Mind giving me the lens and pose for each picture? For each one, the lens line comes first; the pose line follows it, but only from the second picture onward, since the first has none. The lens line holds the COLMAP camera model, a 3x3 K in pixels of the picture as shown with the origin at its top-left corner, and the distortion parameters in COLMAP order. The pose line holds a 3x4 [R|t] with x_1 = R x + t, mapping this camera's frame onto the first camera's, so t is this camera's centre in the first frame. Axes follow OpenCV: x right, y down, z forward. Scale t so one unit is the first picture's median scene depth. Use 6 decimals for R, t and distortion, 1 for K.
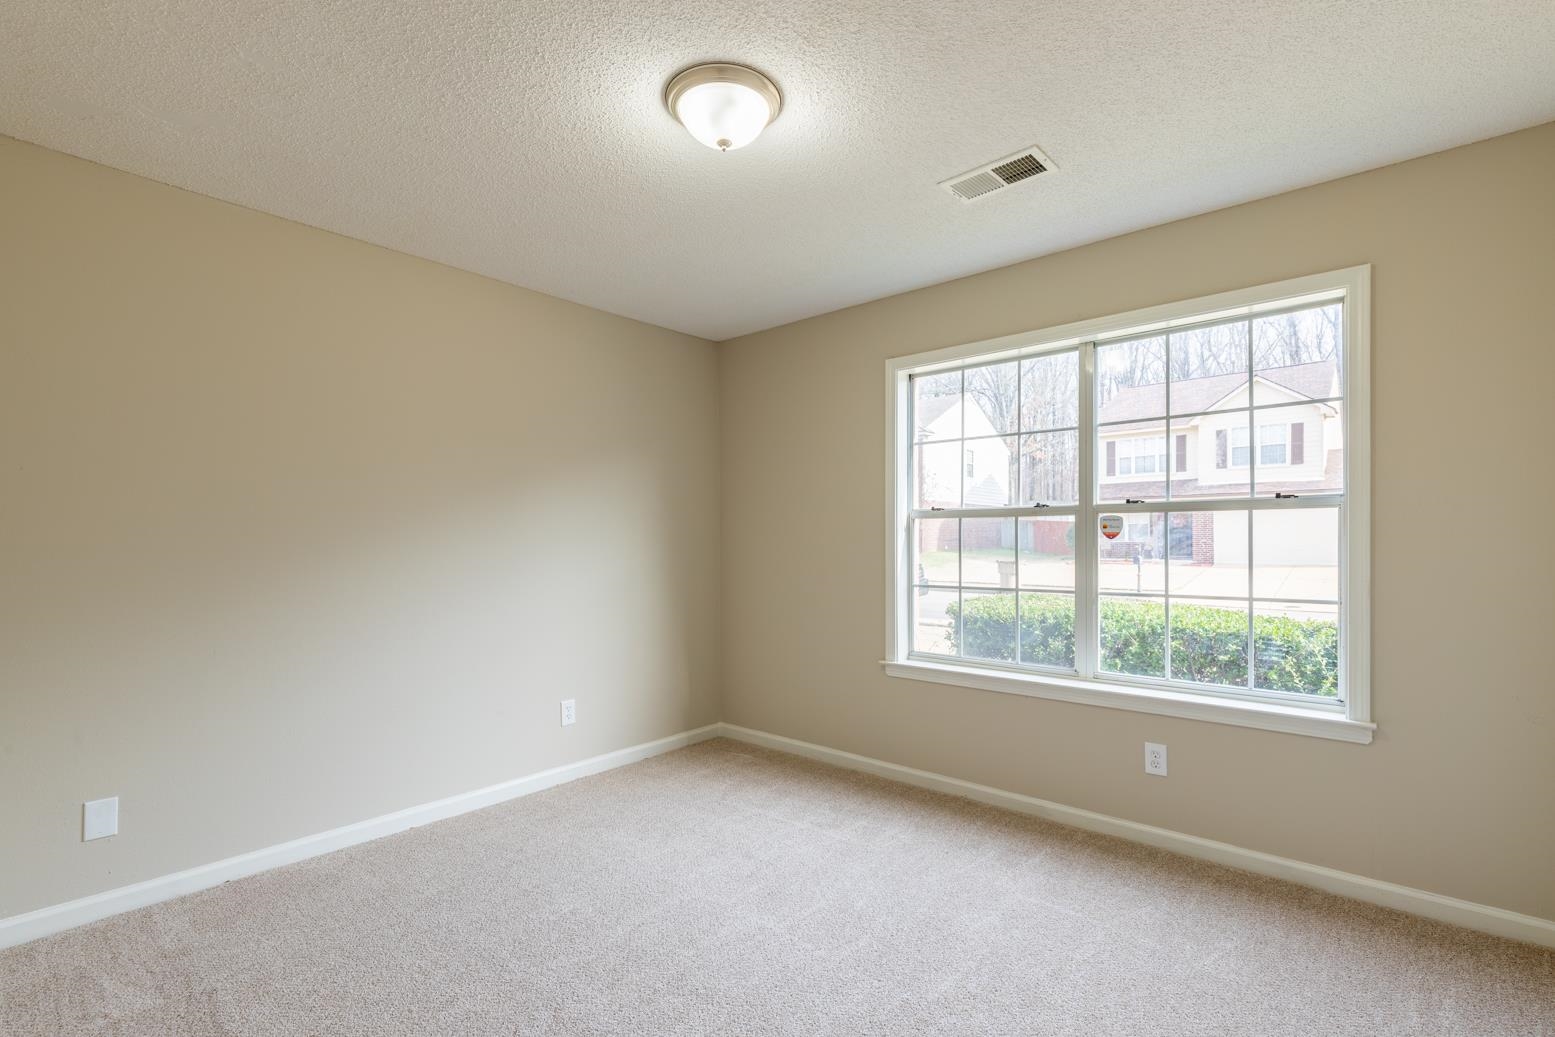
lens RADIAL K [[705.9, 0, 771.8], [0, 705.9, 532.5], [0, 0, 1]] dist [0.004375, -0.000191]
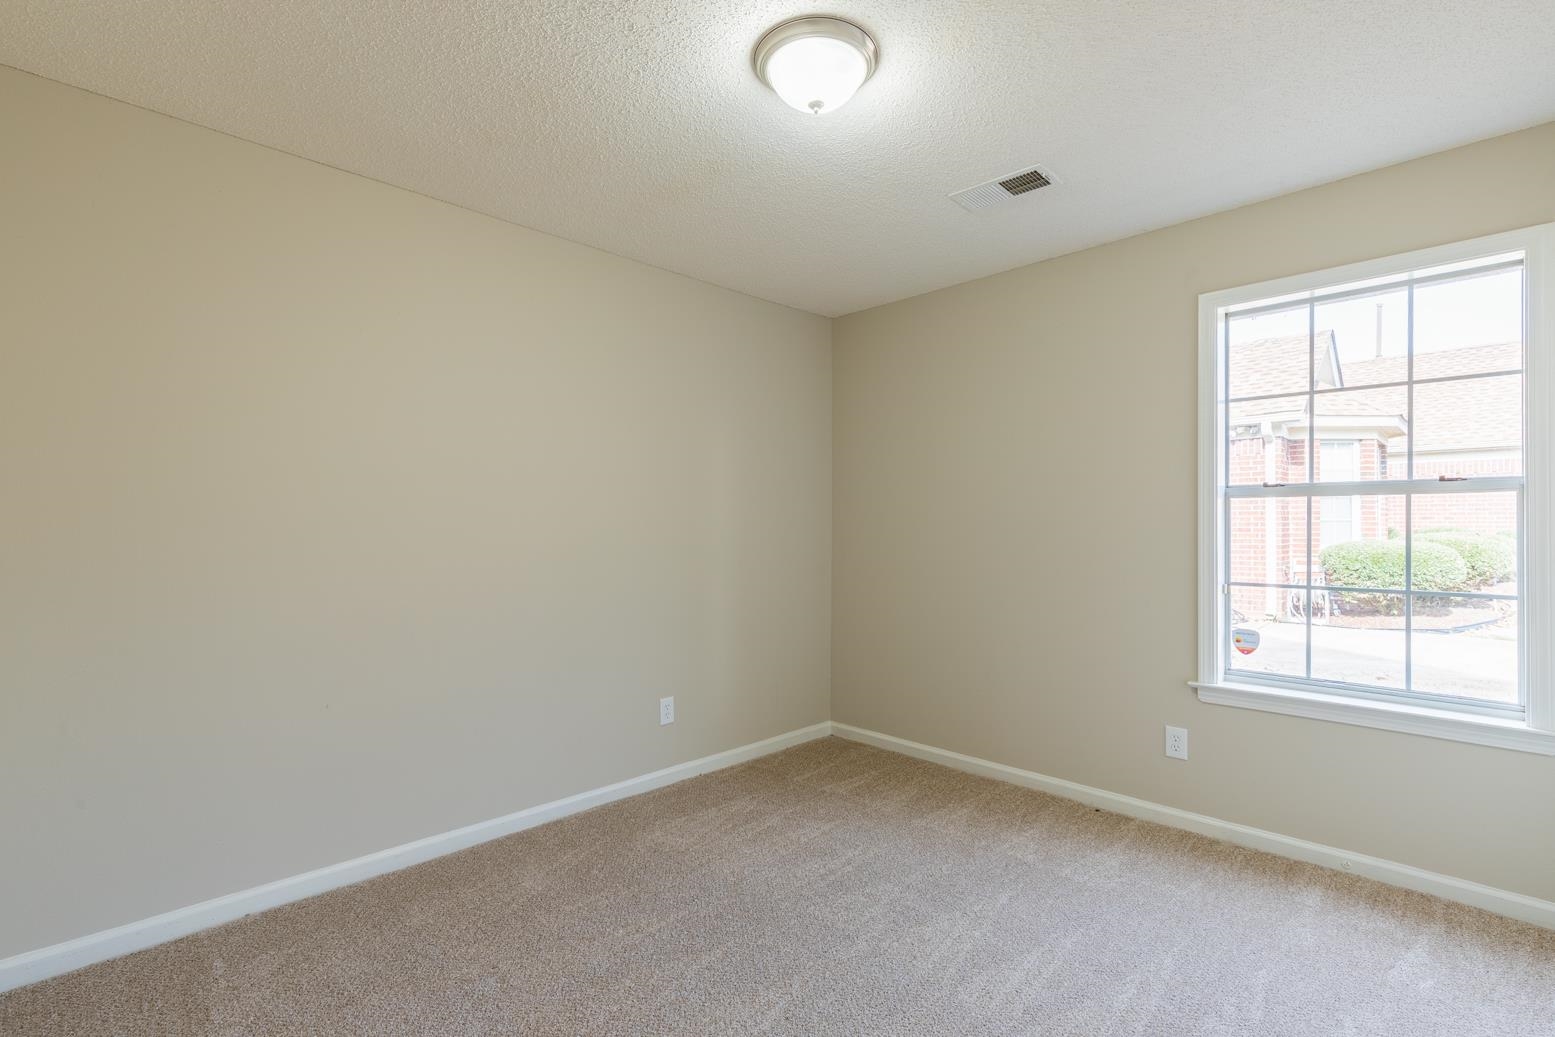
lens RADIAL K [[687.3, 0, 785.4], [0, 687.3, 511.7], [0, 0, 1]] dist [0.000857, 0.000528]
pose [[0.999911, 0.004882, -0.012378, -0.119579], [-0.004975, 0.999960, -0.007441, 0.001538], [0.012341, 0.007502, 0.999896, 0.102899]]
